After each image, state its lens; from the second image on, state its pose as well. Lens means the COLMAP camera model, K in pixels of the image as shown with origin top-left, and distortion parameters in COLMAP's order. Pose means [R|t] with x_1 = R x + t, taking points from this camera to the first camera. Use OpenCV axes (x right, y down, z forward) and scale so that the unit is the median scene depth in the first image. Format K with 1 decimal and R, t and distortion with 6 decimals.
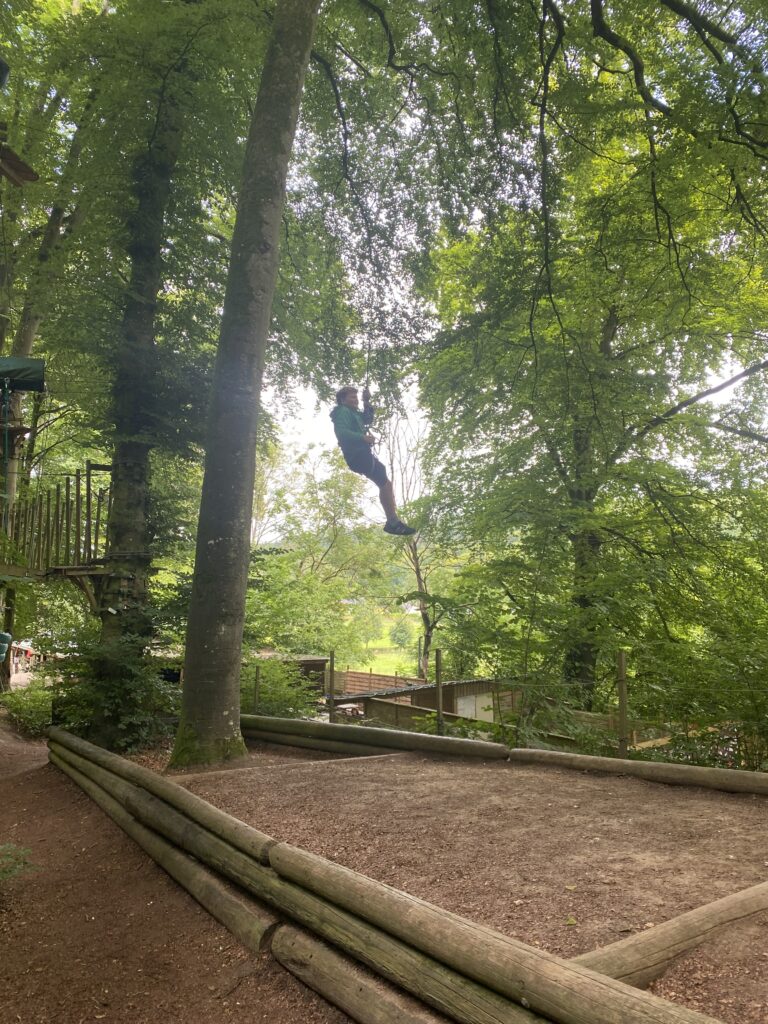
lens RADIAL K [[780.4, 0, 384.0], [0, 780.4, 512.0], [0, 0, 1]] dist [0.033304, -0.000688]
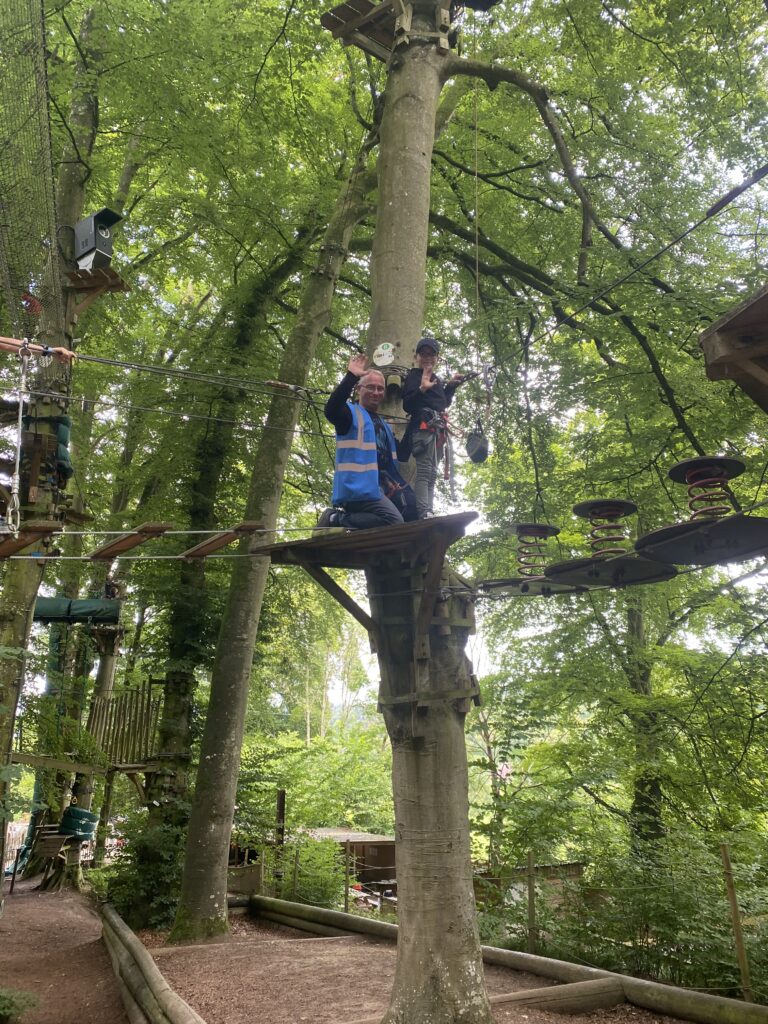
lens RADIAL K [[757.2, 0, 384.0], [0, 757.2, 512.0], [0, 0, 1]] dist [0.023157, 0.000150]
pose [[0.991582, -0.036808, -0.124141, 0.174599], [0.009437, 0.976738, -0.214227, -0.061766], [0.129139, 0.211252, 0.968863, -0.215328]]
